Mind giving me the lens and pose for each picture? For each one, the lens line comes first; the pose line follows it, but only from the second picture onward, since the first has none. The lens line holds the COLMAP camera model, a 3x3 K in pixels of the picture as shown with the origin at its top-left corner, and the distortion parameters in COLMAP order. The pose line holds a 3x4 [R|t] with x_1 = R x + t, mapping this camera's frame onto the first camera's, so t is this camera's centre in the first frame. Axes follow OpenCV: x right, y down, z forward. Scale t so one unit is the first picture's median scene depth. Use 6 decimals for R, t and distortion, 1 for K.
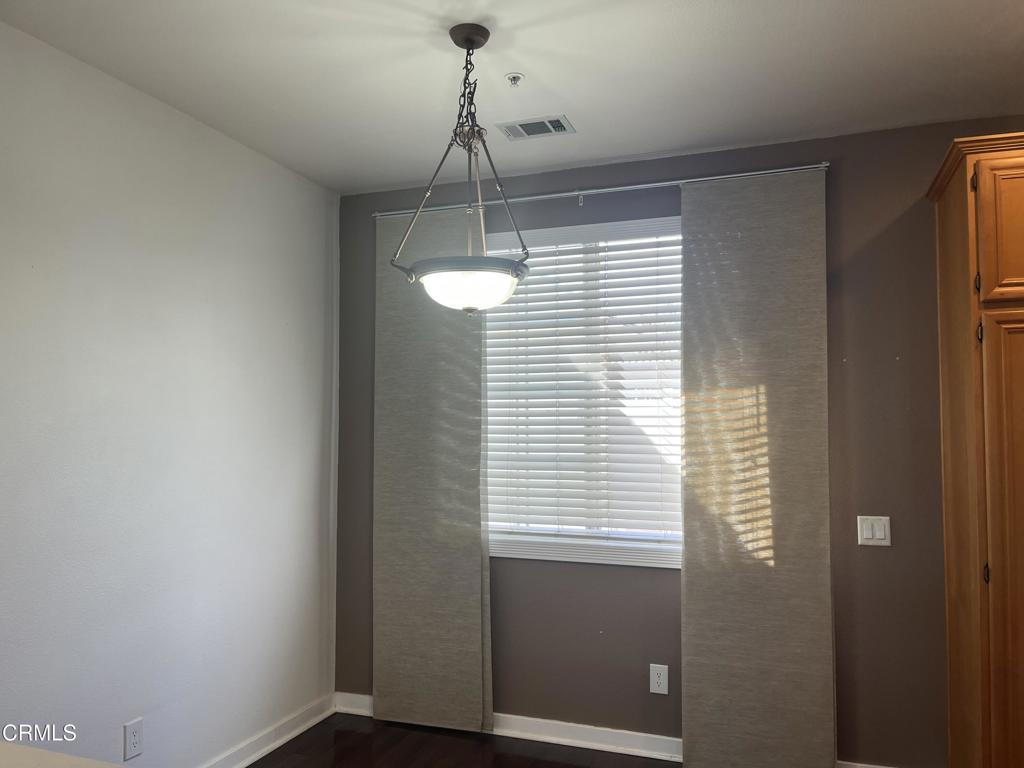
lens RADIAL K [[802.0, 0, 510.7], [0, 802.0, 381.9], [0, 0, 1]] dist [0.059331, -0.076764]
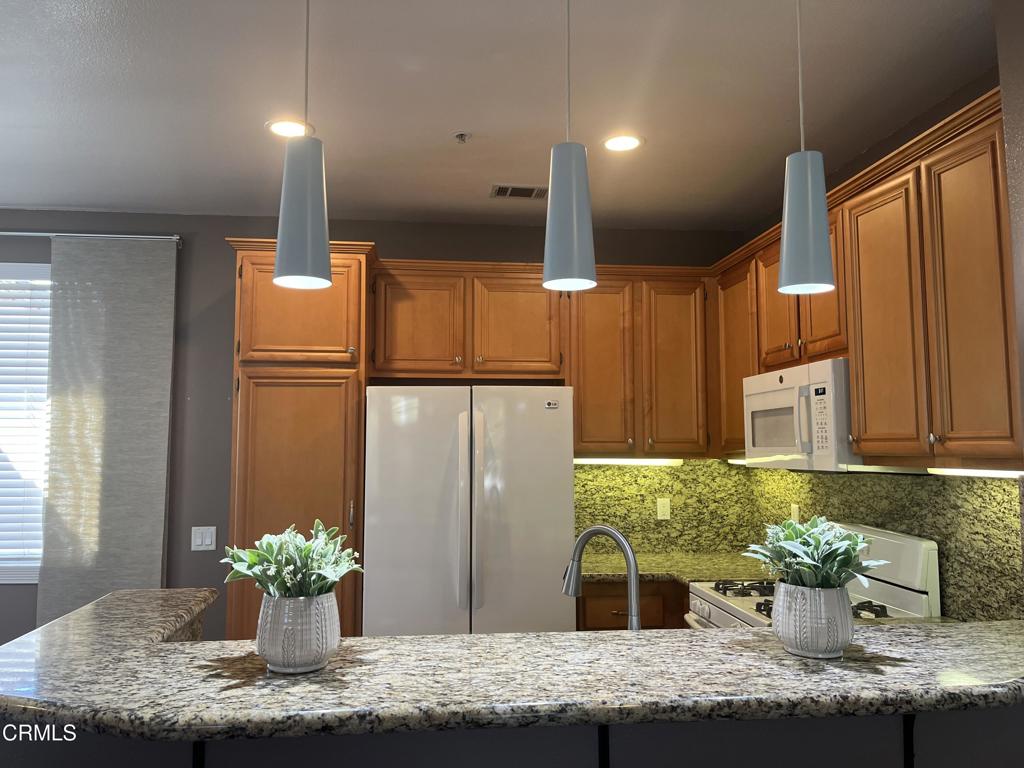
lens RADIAL K [[802.0, 0, 515.1], [0, 802.0, 384.4], [0, 0, 1]] dist [0.059331, -0.076764]
pose [[0.889466, 0.042202, 0.455049, 0.295302], [-0.030342, 0.998983, -0.033341, -0.023303], [-0.455993, 0.015848, 0.889842, -0.307489]]
